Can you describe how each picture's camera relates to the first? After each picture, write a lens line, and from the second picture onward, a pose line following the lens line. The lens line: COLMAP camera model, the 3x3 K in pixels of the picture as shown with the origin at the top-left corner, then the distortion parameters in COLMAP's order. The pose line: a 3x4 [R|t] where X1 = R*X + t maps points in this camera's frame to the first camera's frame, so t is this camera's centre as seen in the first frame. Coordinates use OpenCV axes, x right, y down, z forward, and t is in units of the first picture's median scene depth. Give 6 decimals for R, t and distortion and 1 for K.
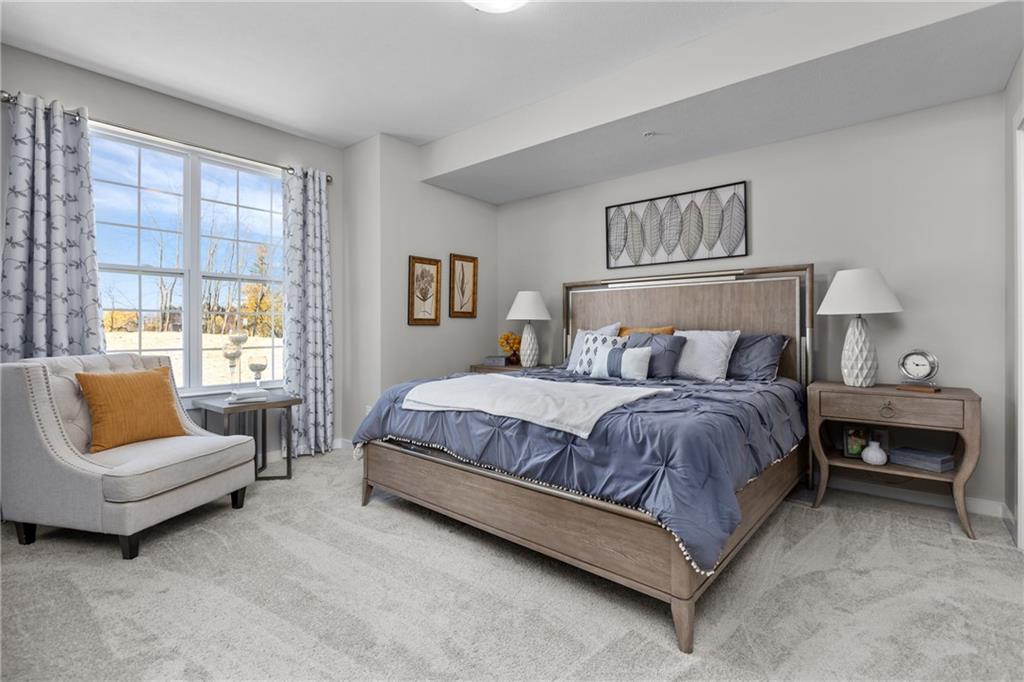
lens RADIAL K [[477.1, 0, 542.3], [0, 477.1, 327.7], [0, 0, 1]] dist [-0.010579, 0.000733]
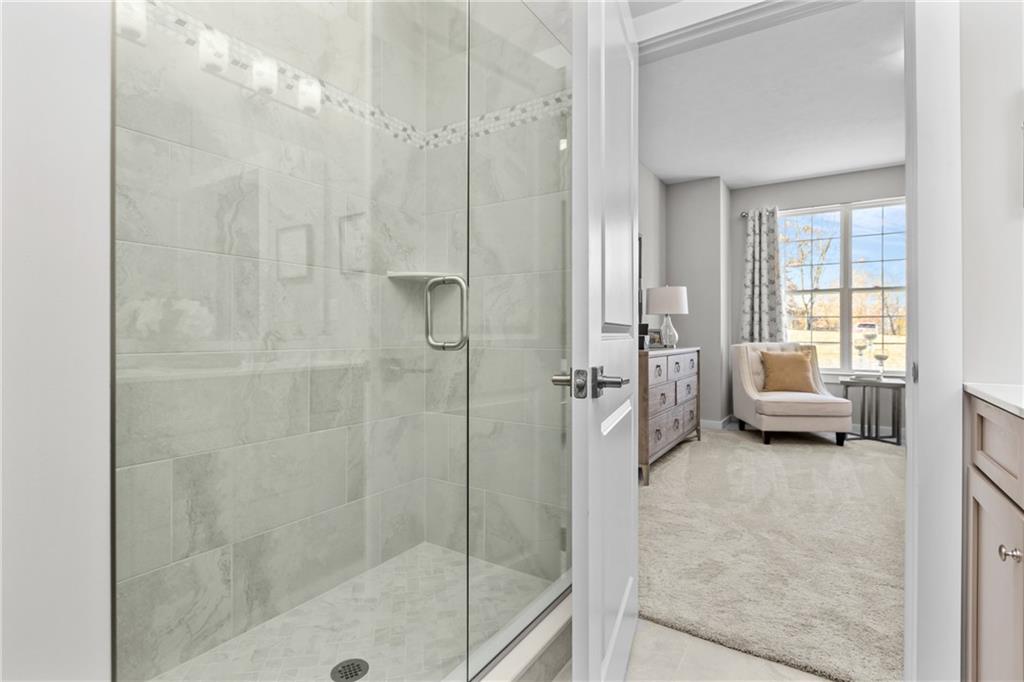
lens RADIAL K [[477.1, 0, 512.7], [0, 477.1, 334.8], [0, 0, 1]] dist [-0.010579, 0.000733]
pose [[0.107161, 0.013165, -0.994155, 0.784699], [0.004460, 0.999896, 0.013722, -0.003248], [0.994232, -0.005904, 0.107091, -0.214985]]
